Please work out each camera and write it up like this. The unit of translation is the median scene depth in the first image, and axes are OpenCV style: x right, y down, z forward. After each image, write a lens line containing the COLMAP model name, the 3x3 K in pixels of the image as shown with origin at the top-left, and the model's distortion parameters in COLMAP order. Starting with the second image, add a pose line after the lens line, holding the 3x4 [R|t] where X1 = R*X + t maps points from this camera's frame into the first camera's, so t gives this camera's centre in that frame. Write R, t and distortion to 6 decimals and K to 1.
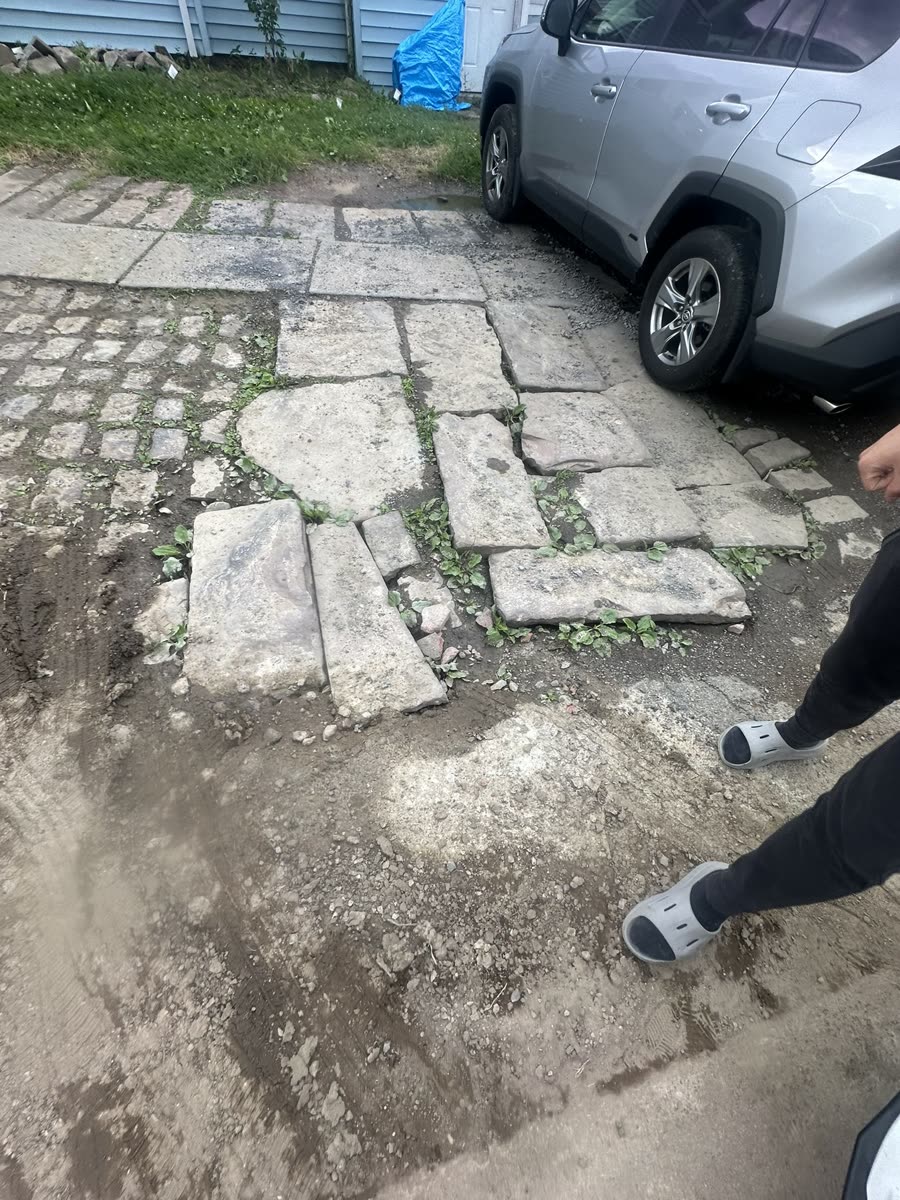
lens RADIAL K [[476.0, 0, 450.0], [0, 476.0, 600.0], [0, 0, 1]] dist [-0.002130, 0.000493]
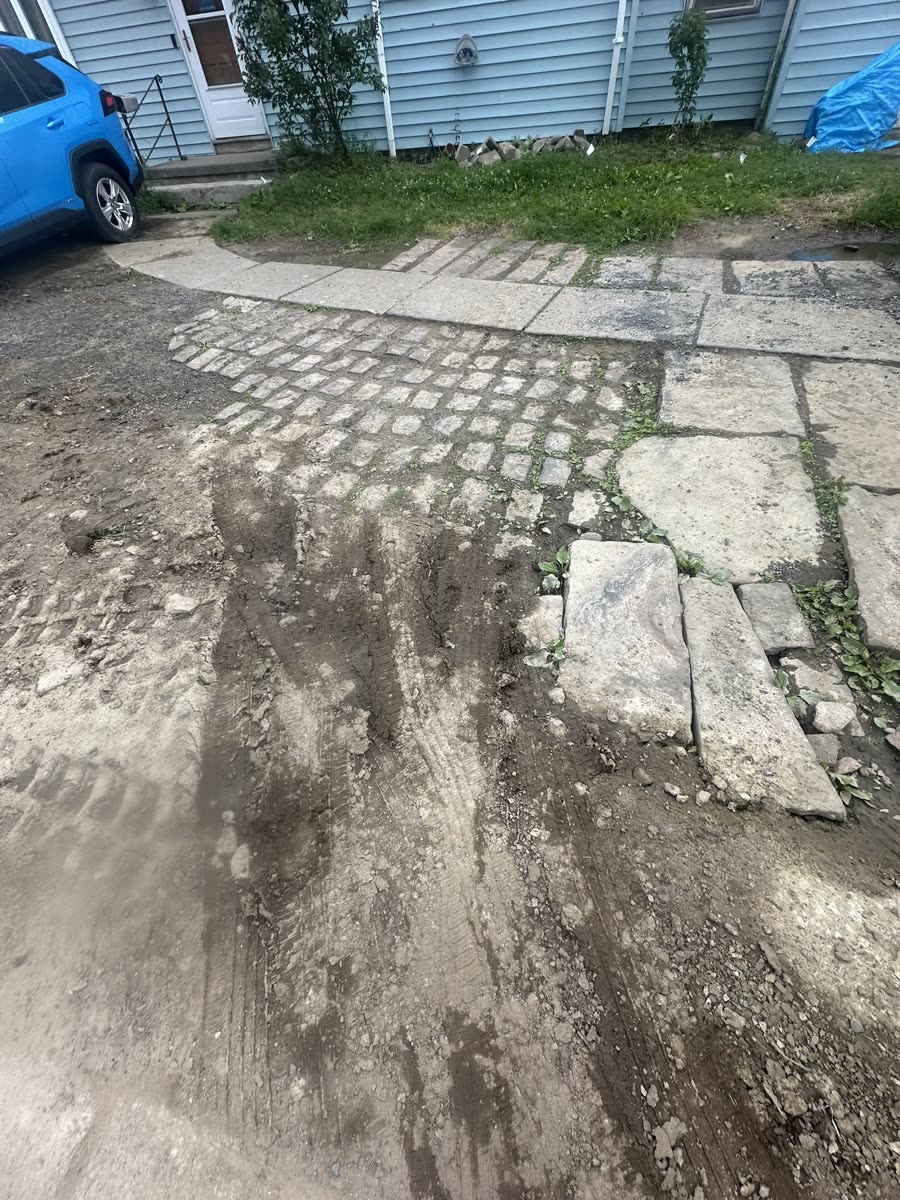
lens RADIAL K [[476.0, 0, 450.0], [0, 476.0, 600.0], [0, 0, 1]] dist [-0.002130, 0.000493]
pose [[0.867094, 0.268465, -0.419613, -0.272893], [-0.295377, 0.955380, 0.000874, 0.032153], [0.401125, 0.123186, 0.907703, -0.079929]]
